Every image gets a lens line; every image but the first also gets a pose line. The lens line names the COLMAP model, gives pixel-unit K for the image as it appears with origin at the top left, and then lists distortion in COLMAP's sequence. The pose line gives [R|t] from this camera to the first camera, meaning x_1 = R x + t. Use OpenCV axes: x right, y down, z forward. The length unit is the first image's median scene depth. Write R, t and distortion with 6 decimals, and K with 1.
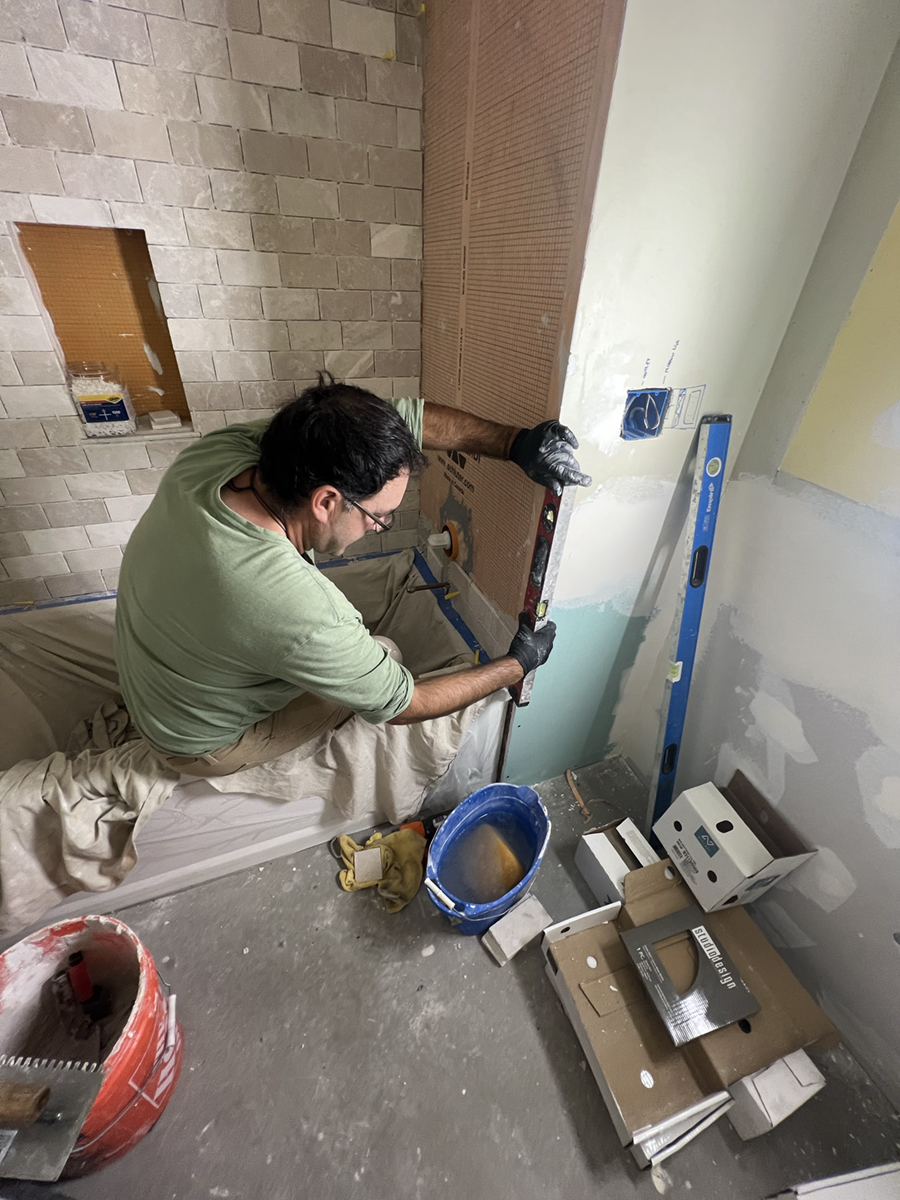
lens RADIAL K [[480.2, 0, 452.2], [0, 480.2, 595.4], [0, 0, 1]] dist [-0.004256, 0.000953]
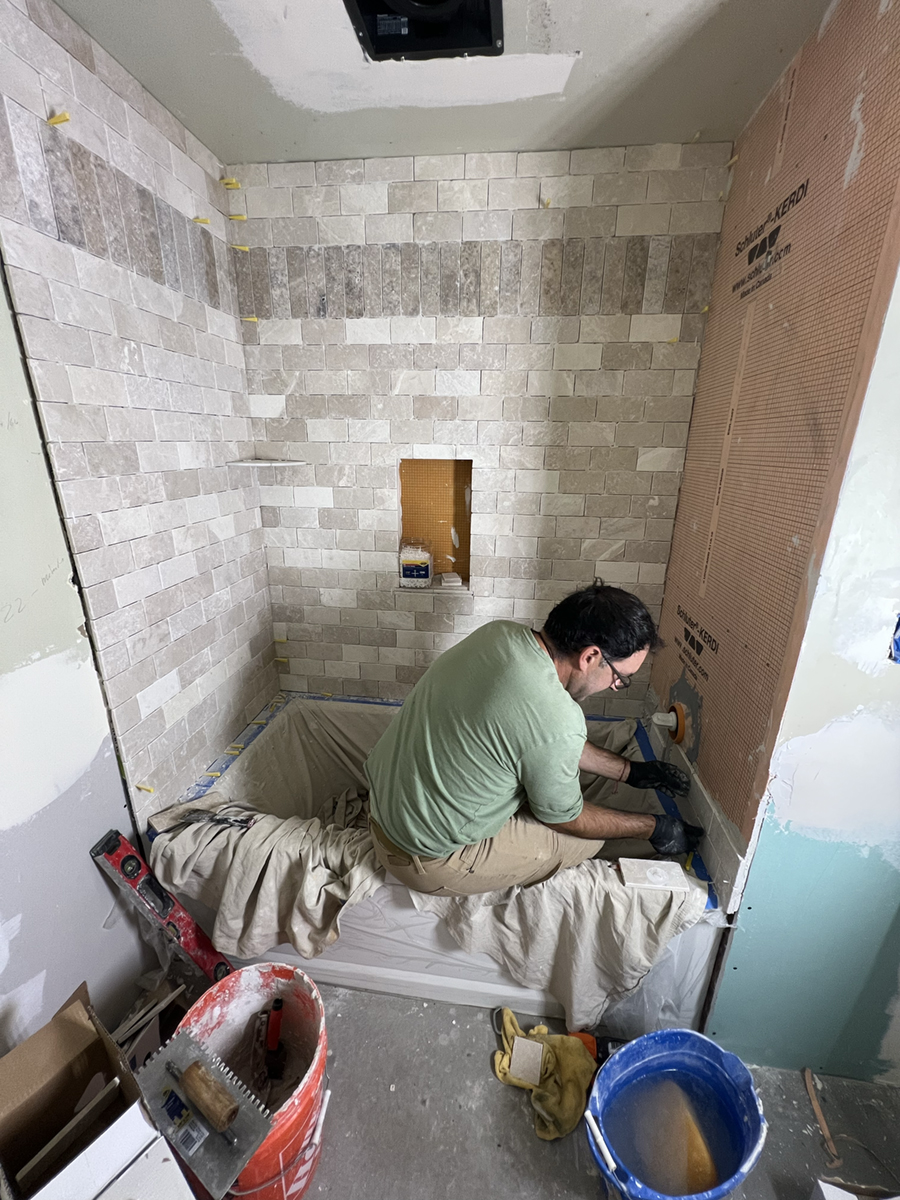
lens RADIAL K [[480.2, 0, 453.1], [0, 480.2, 595.8], [0, 0, 1]] dist [-0.004256, 0.000953]
pose [[0.877743, 0.114737, -0.465191, 0.025675], [-0.246693, 0.940544, -0.233492, -0.020753], [0.410743, 0.319705, 0.853861, -0.123637]]
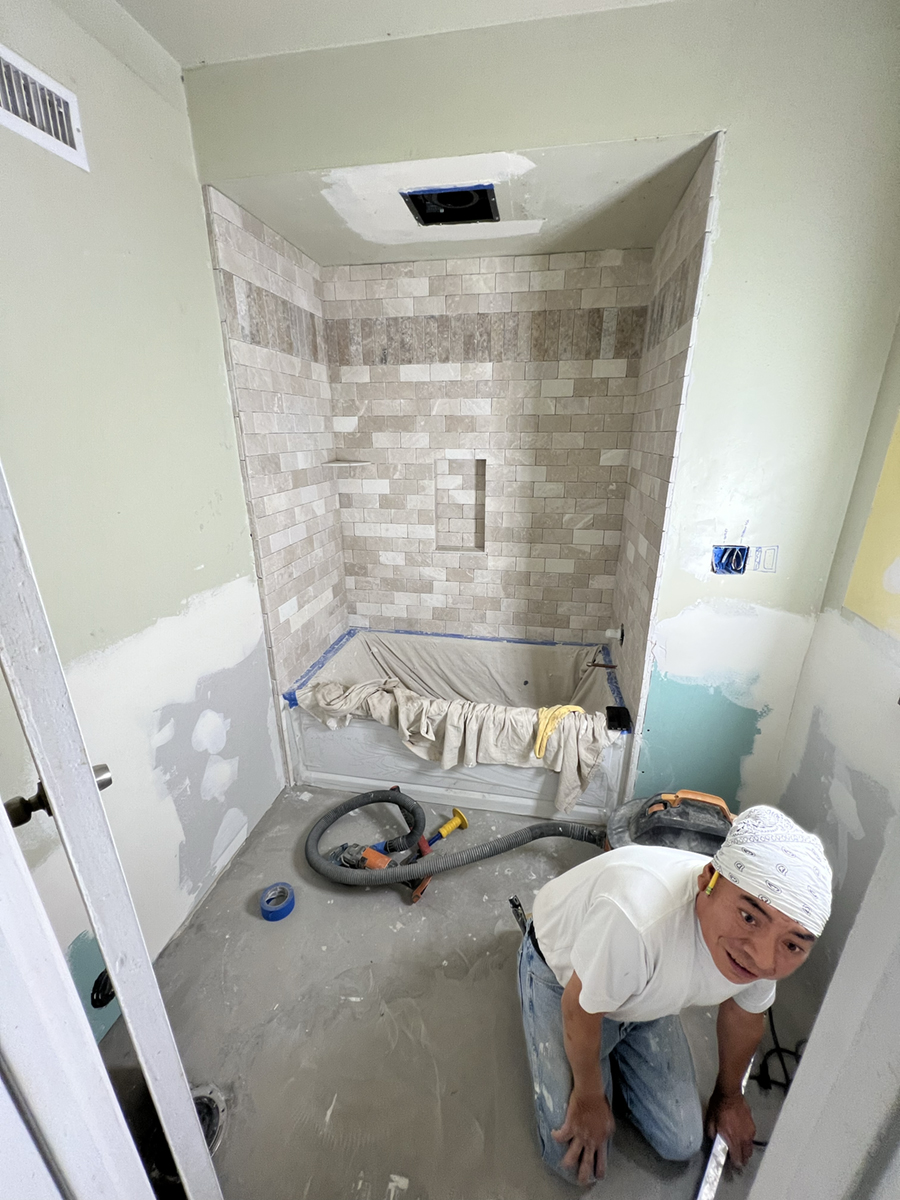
lens RADIAL K [[480.2, 0, 452.5], [0, 480.2, 596.0], [0, 0, 1]] dist [-0.004256, 0.000953]
pose [[0.849579, 0.124657, -0.512519, 0.353390], [-0.260200, 0.944262, -0.201655, 0.243843], [0.458815, 0.304679, 0.834661, -0.590865]]
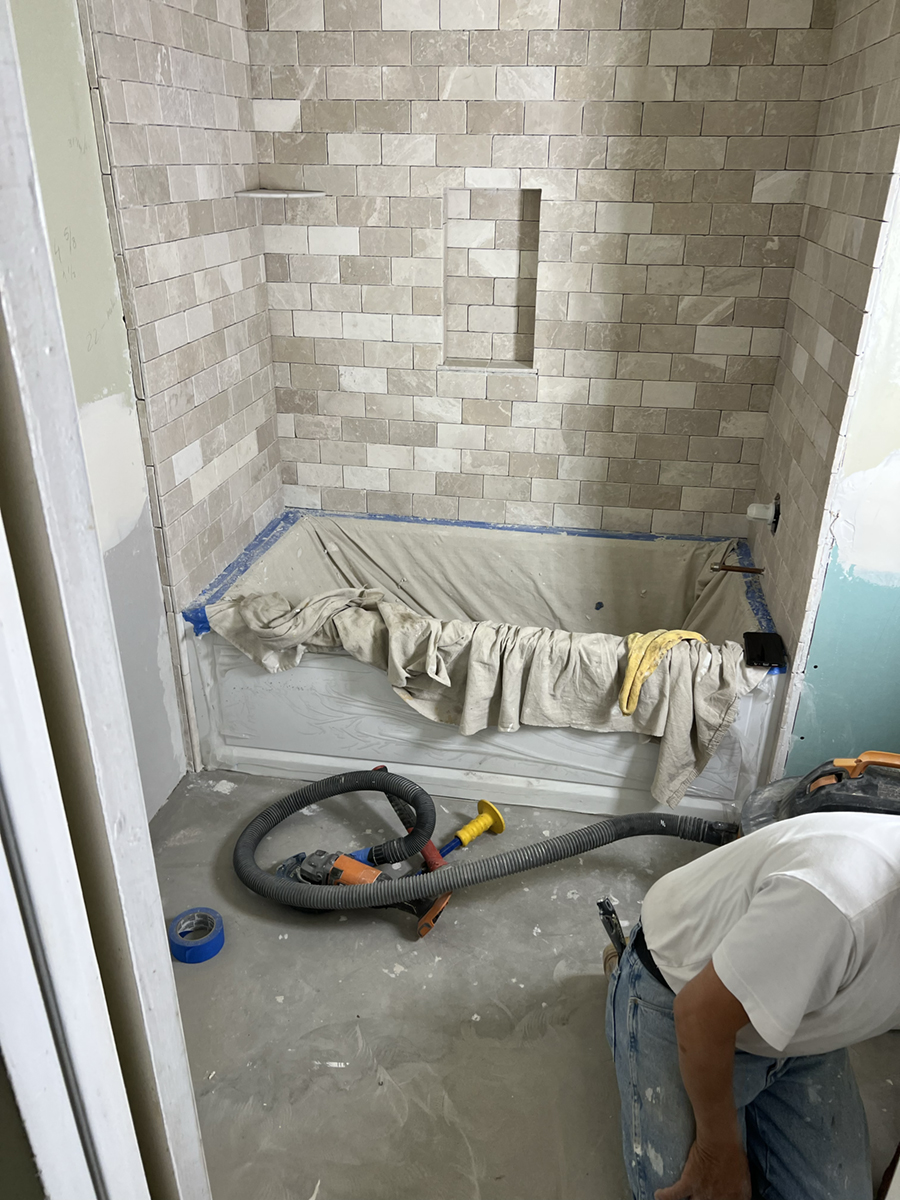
lens RADIAL K [[907.4, 0, 454.7], [0, 907.4, 603.3], [0, 0, 1]] dist [0.042358, -0.046260]
pose [[0.857395, 0.192129, -0.477452, 0.367773], [-0.264999, 0.960083, -0.089535, 0.390463], [0.441192, 0.203291, 0.874084, -0.718004]]
